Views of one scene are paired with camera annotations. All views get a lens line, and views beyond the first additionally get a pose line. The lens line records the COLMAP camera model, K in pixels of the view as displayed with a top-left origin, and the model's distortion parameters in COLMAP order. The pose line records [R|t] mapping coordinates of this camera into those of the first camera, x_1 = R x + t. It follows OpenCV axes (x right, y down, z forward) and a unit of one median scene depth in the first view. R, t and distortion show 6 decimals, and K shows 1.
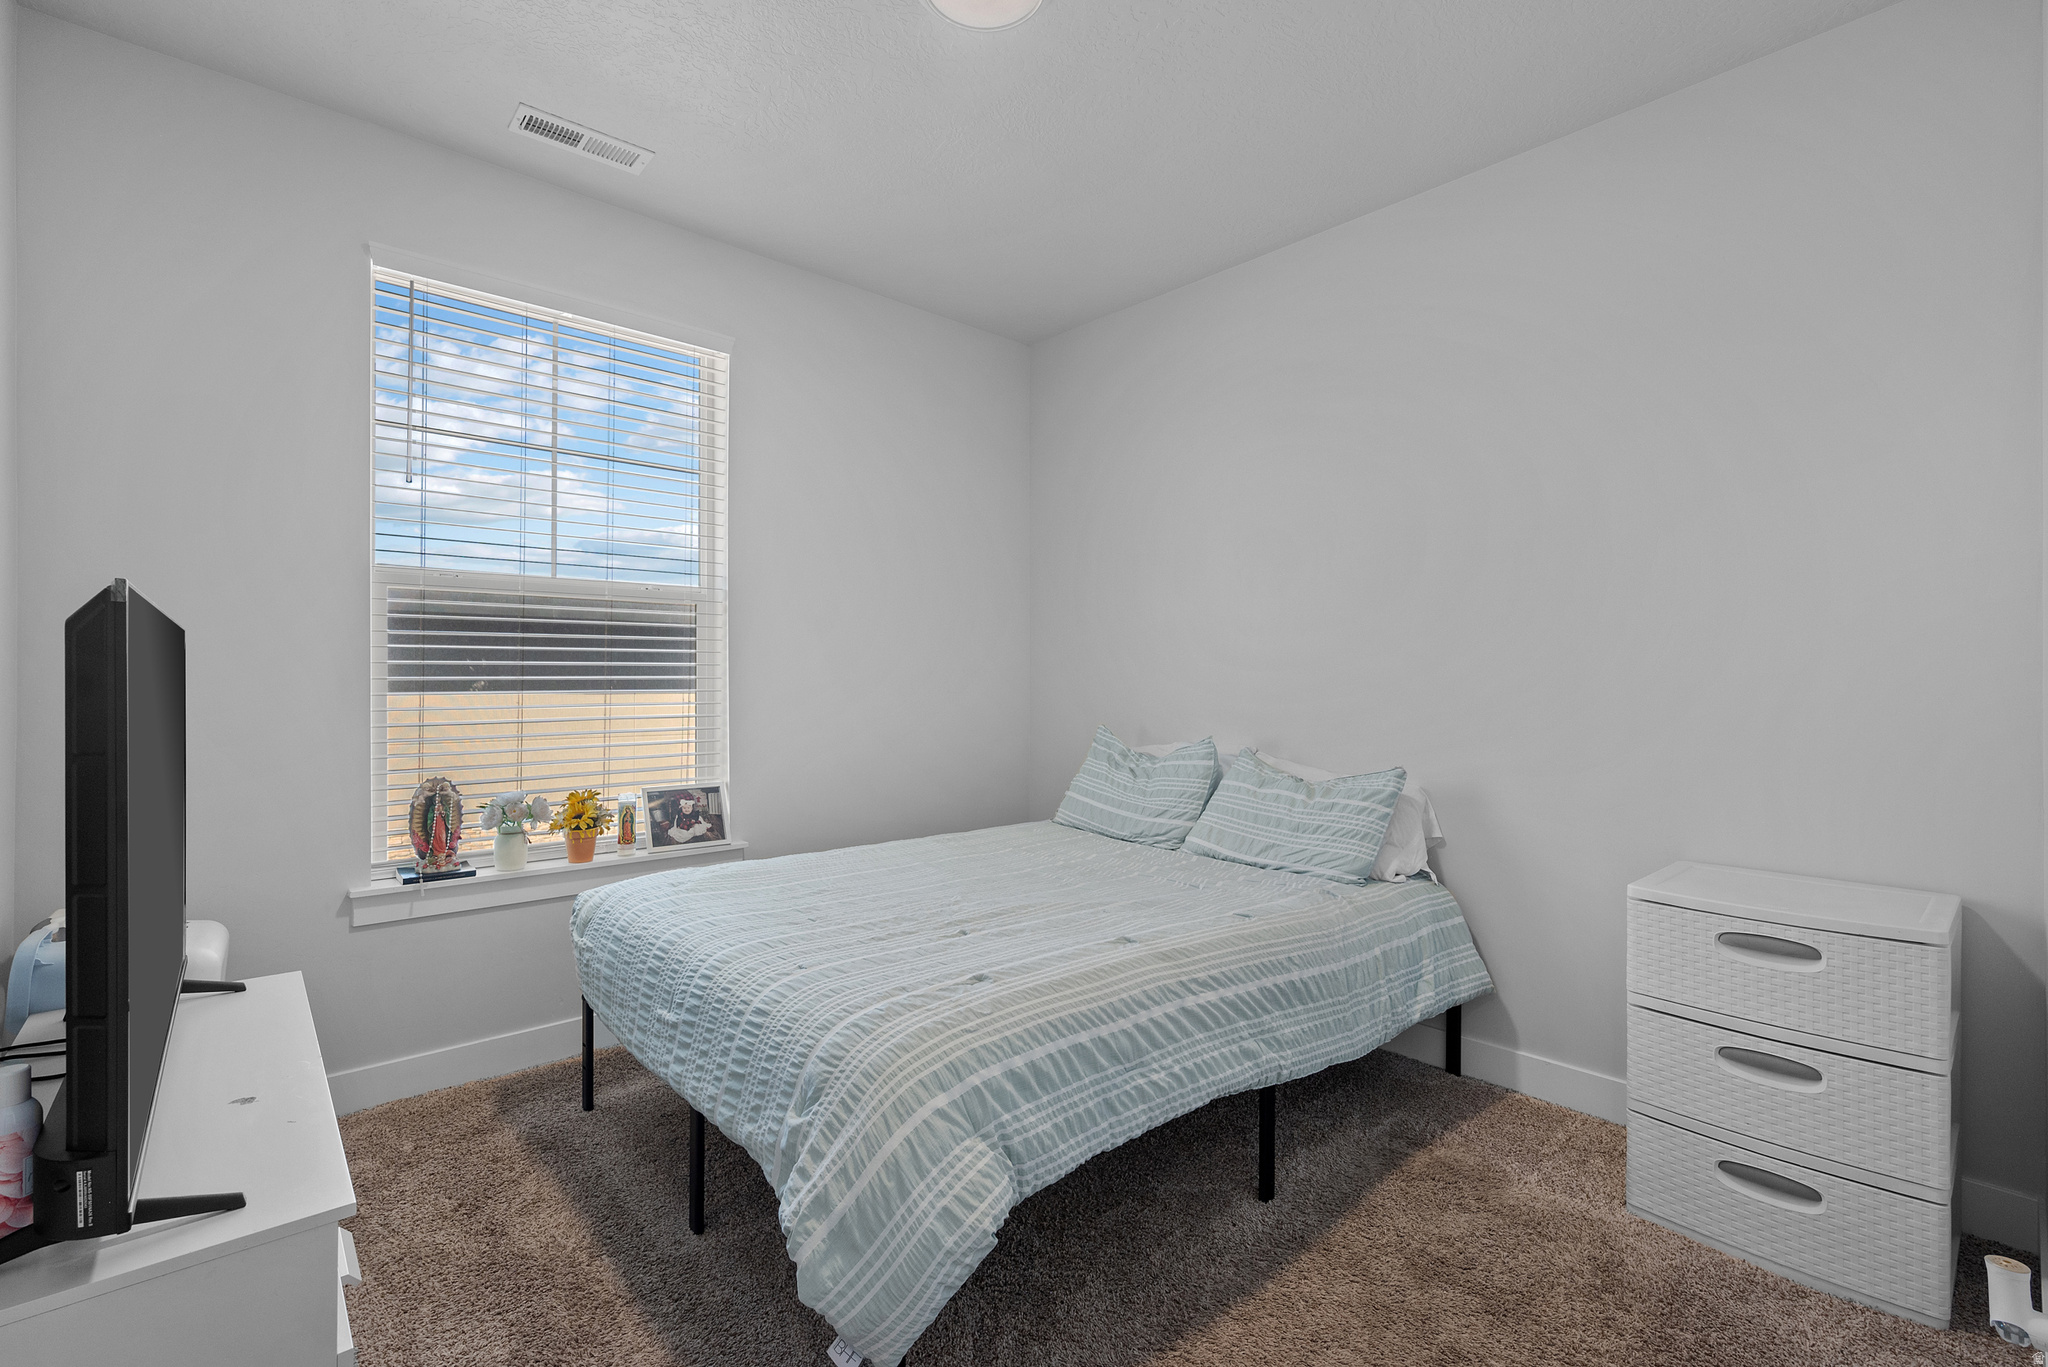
lens RADIAL K [[879.7, 0, 1036.1], [0, 879.7, 692.6], [0, 0, 1]] dist [0.000006, 0.000336]
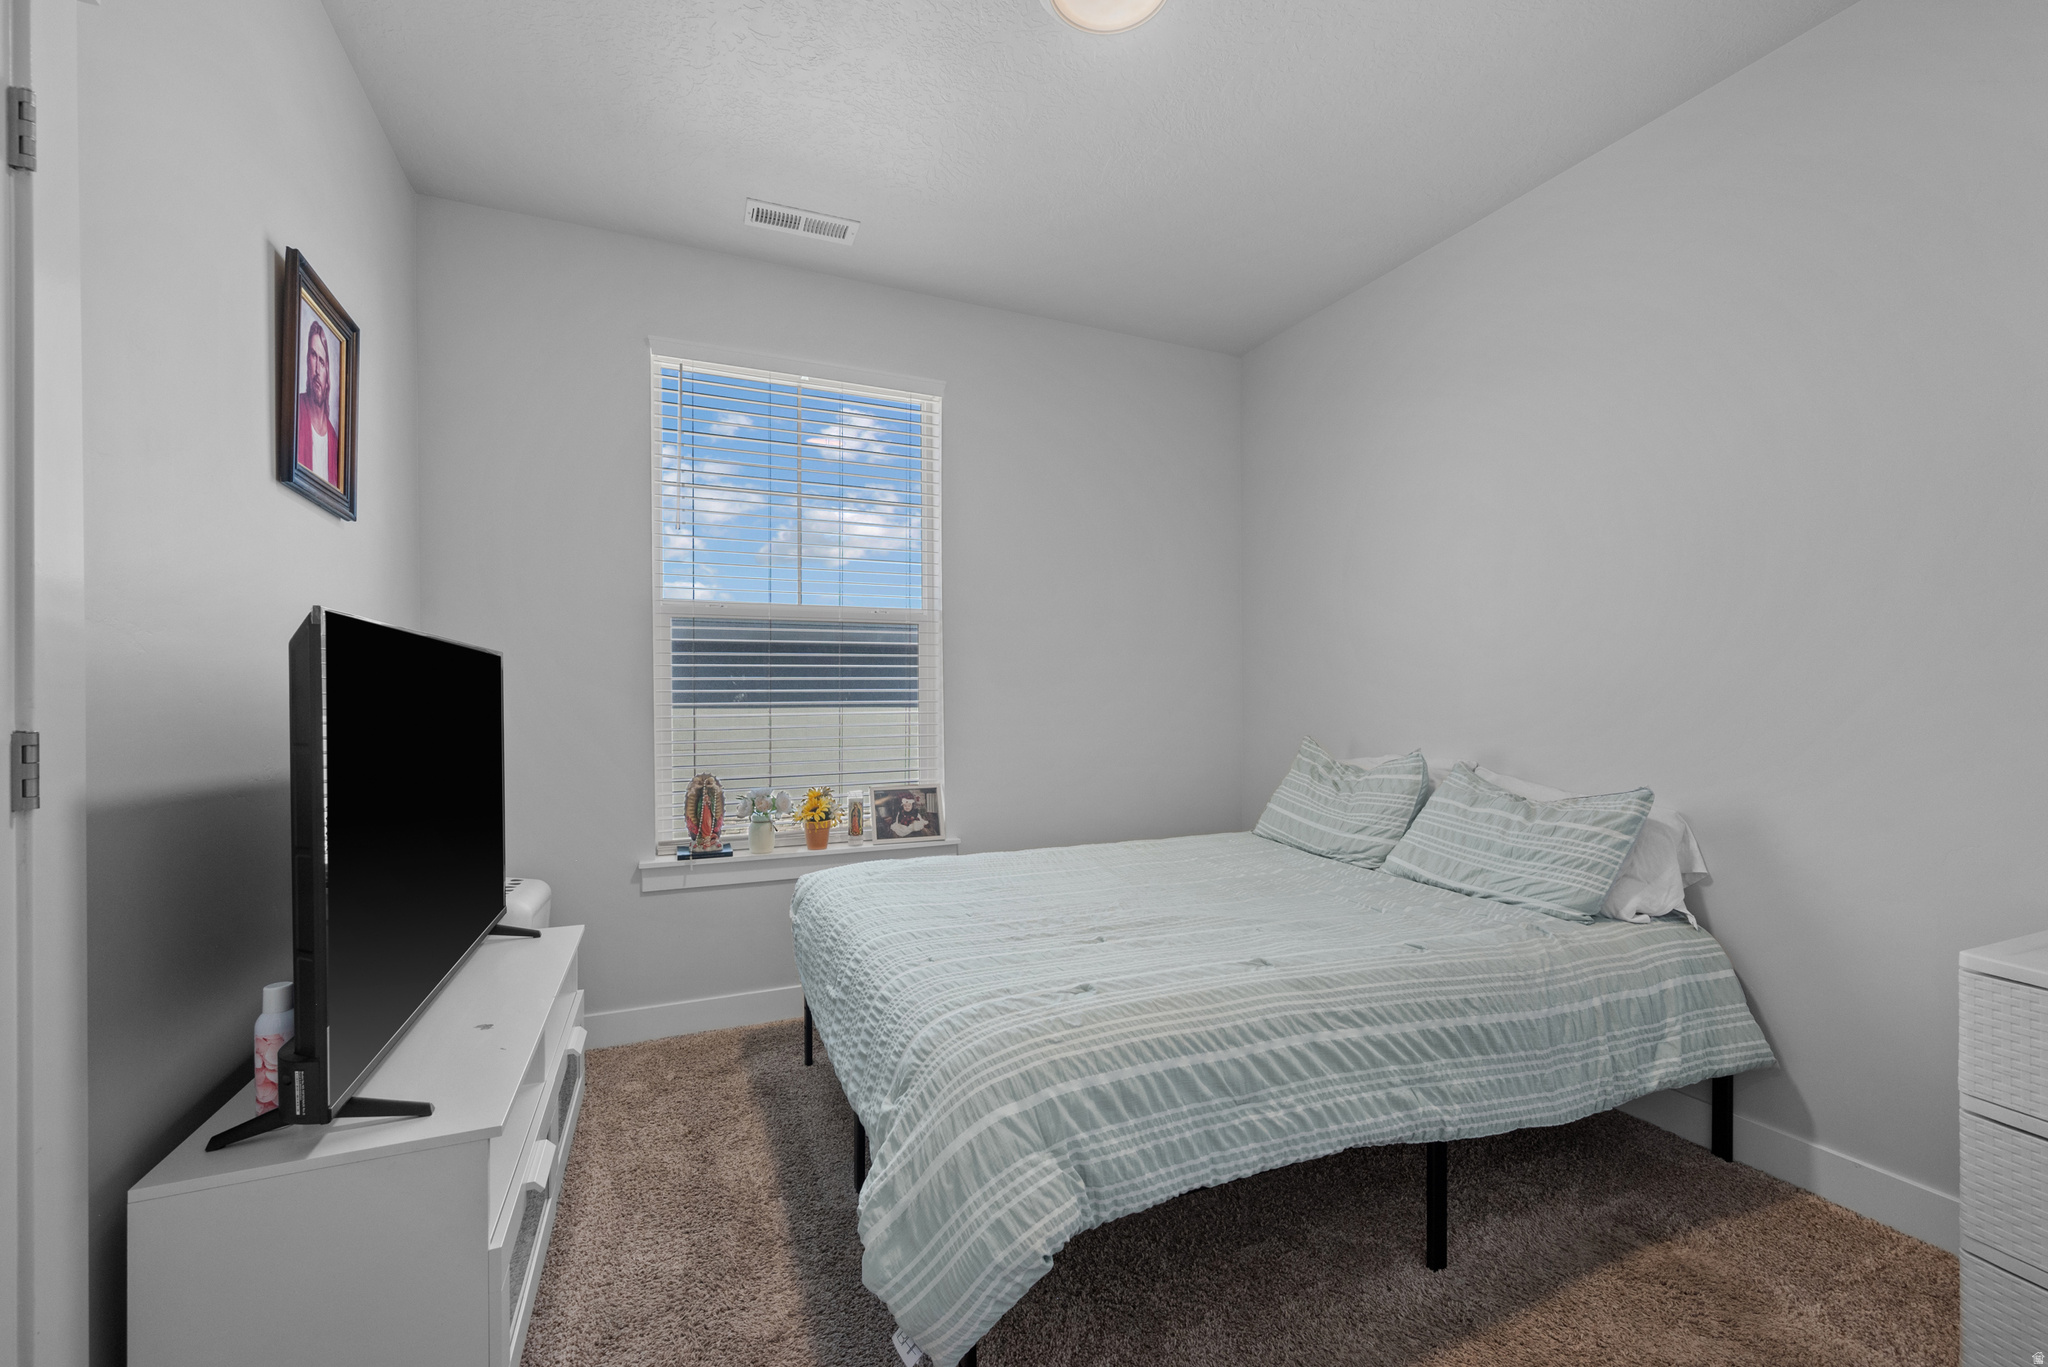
lens RADIAL K [[823.4, 0, 1031.8], [0, 823.4, 709.5], [0, 0, 1]] dist [0.000146, 0.000800]
pose [[0.952035, -0.000331, -0.305990, 0.119543], [0.001584, 0.999991, 0.003846, 0.006547], [0.305986, -0.004146, 0.952027, 0.077484]]
